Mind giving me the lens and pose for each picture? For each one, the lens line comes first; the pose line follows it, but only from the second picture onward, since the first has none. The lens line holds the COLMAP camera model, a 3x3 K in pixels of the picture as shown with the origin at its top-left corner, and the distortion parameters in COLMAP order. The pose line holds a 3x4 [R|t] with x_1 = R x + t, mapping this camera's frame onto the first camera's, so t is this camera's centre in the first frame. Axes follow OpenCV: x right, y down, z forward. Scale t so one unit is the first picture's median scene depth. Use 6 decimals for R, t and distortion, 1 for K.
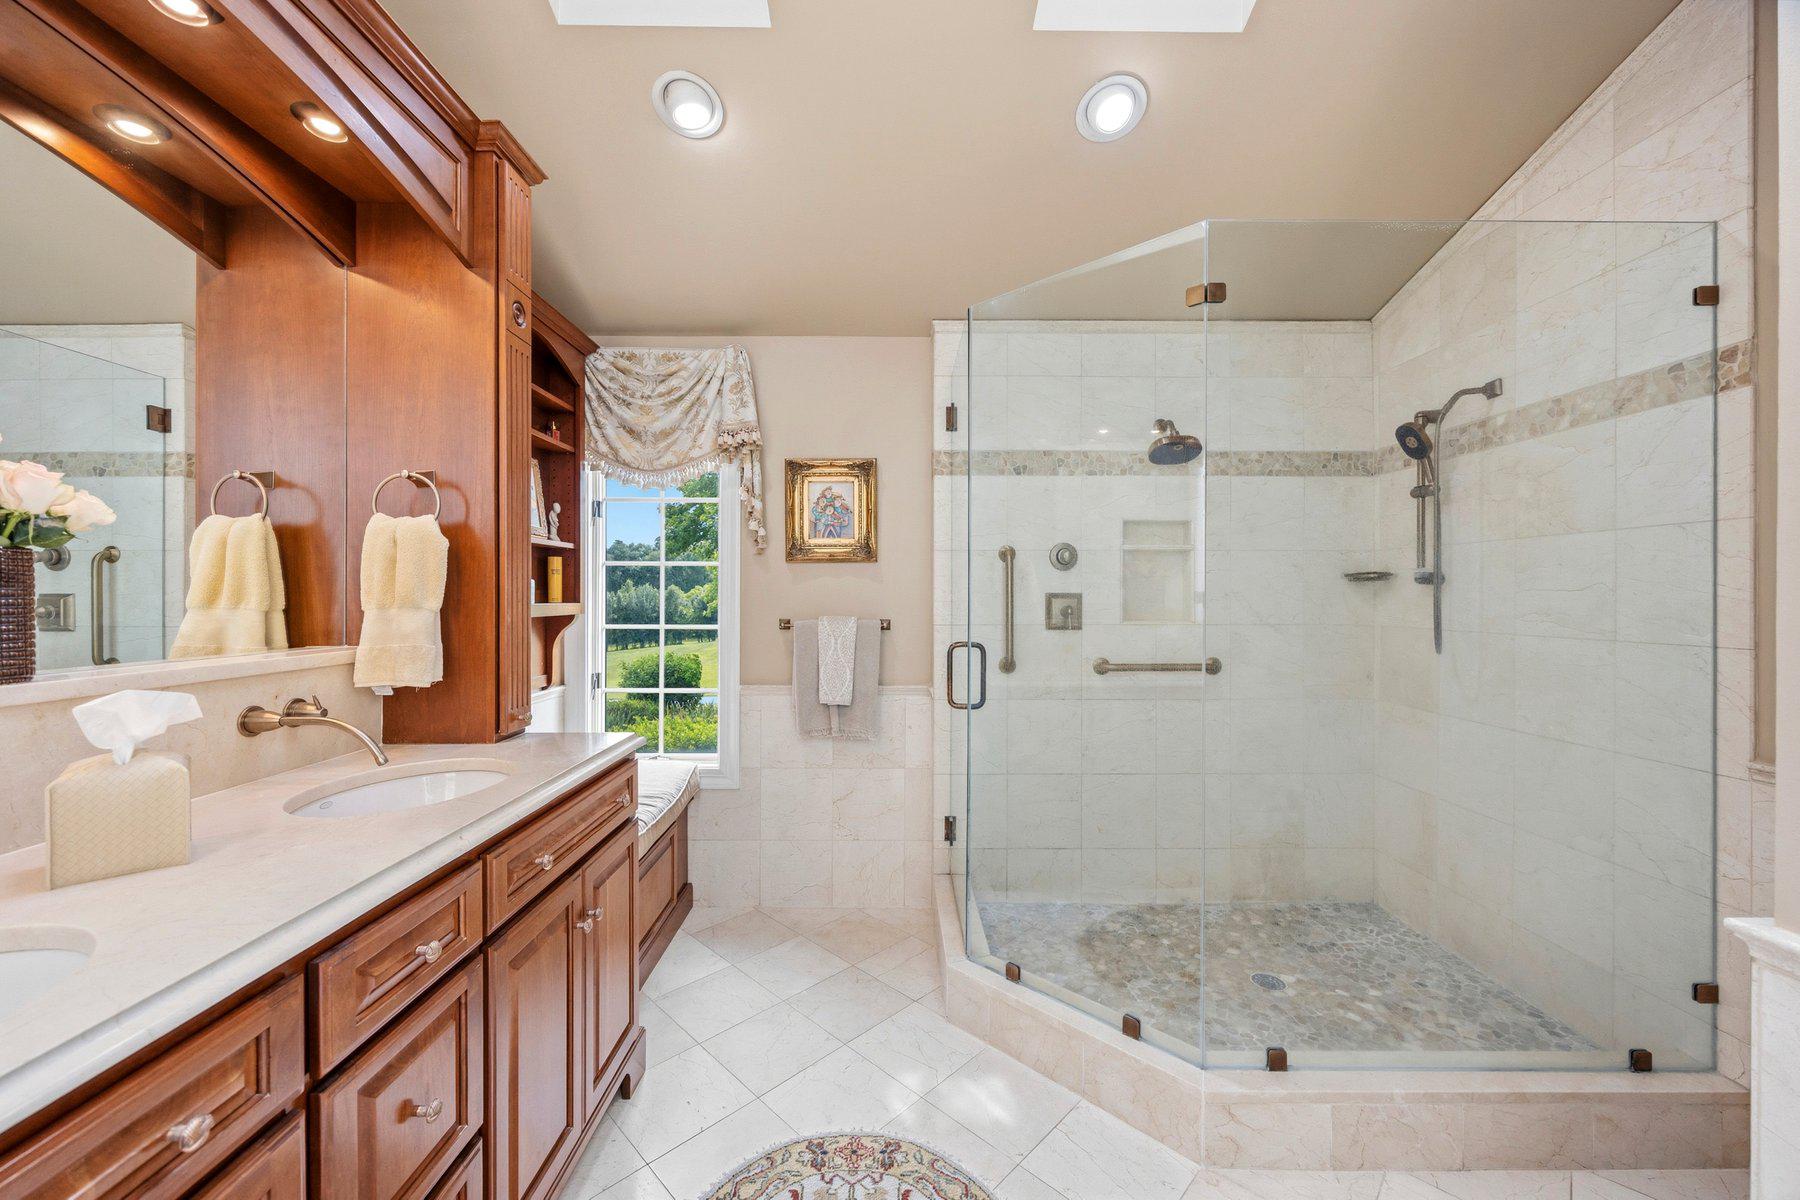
lens RADIAL K [[696.0, 0, 896.7], [0, 696.0, 594.5], [0, 0, 1]] dist [0.000326, -0.000169]
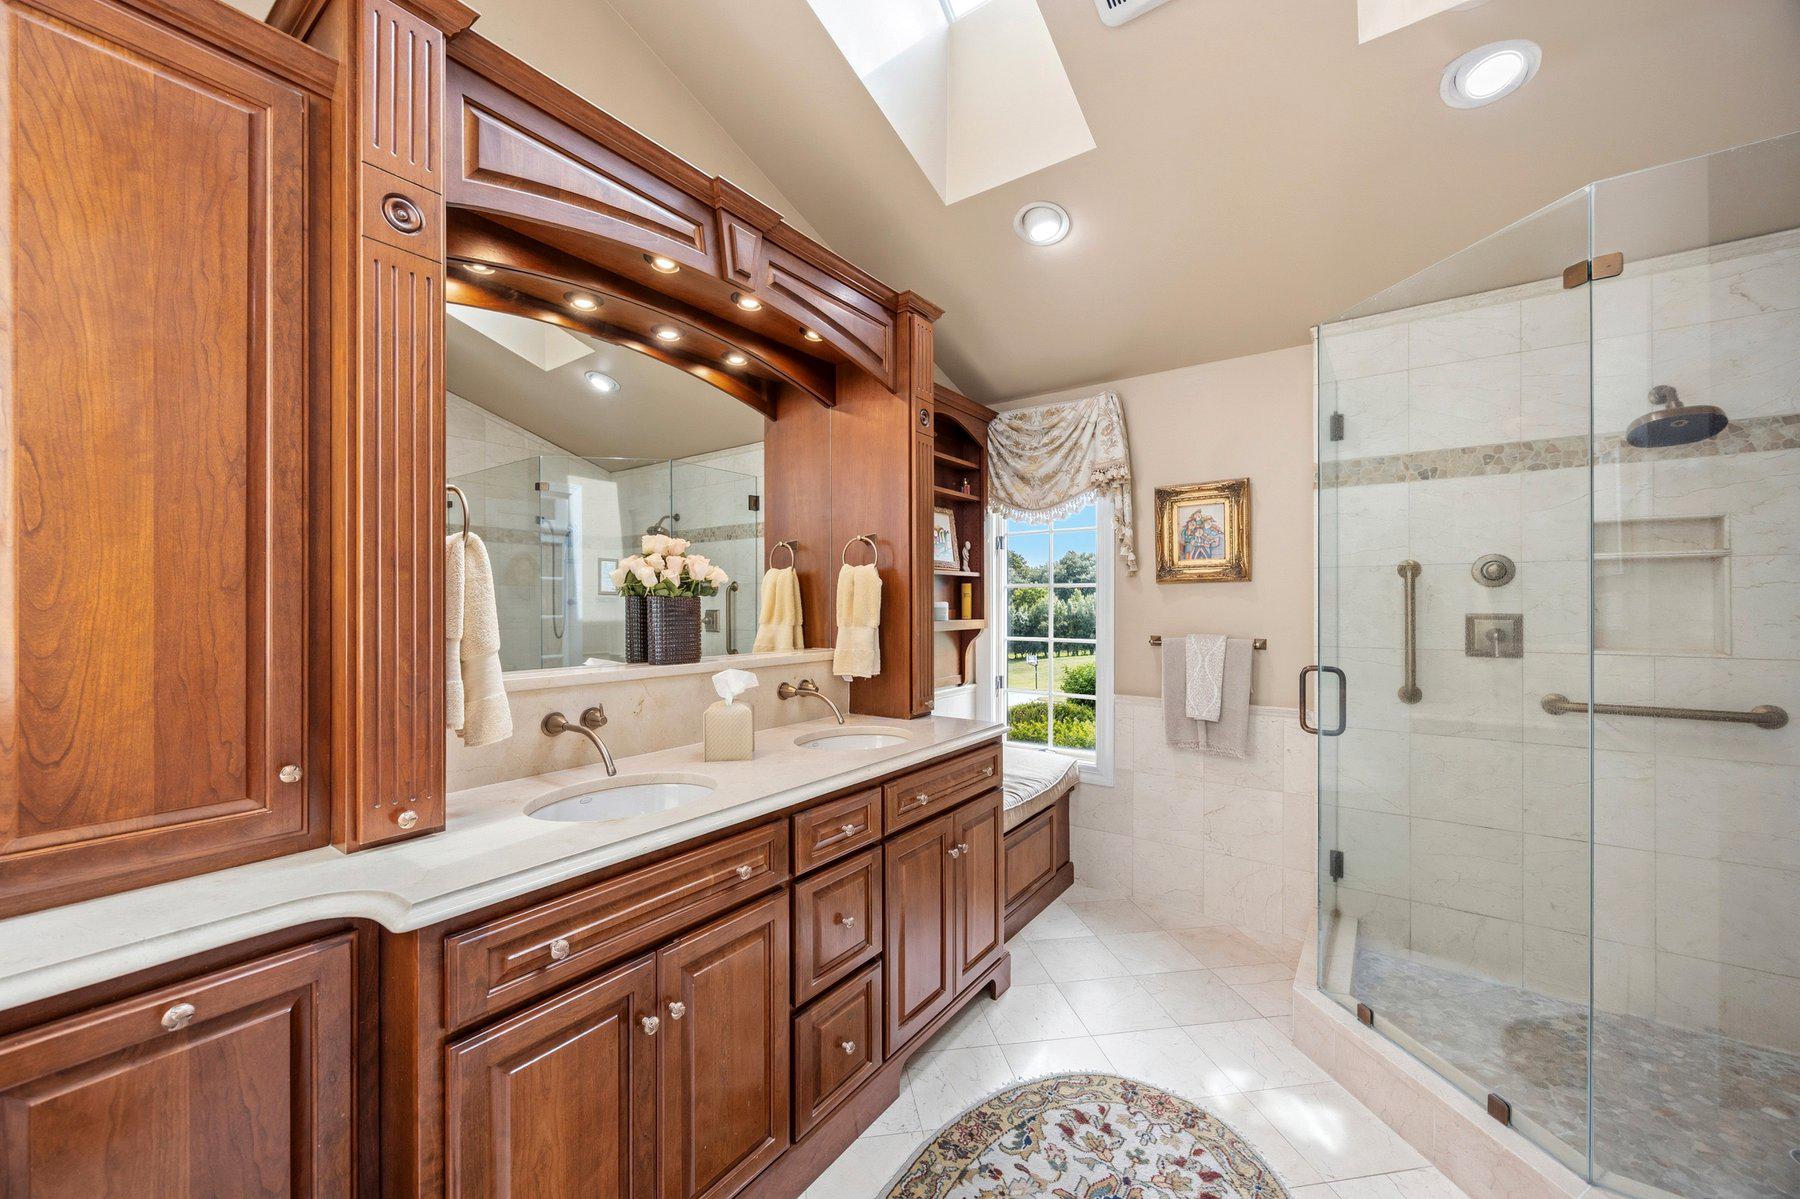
lens RADIAL K [[697.8, 0, 894.9], [0, 697.8, 599.5], [0, 0, 1]] dist [0.011056, -0.000006]
pose [[0.808911, -0.005610, -0.587905, 0.178557], [0.002995, 0.999981, -0.005421, -0.019752], [0.587924, 0.002624, 0.808912, -0.134788]]
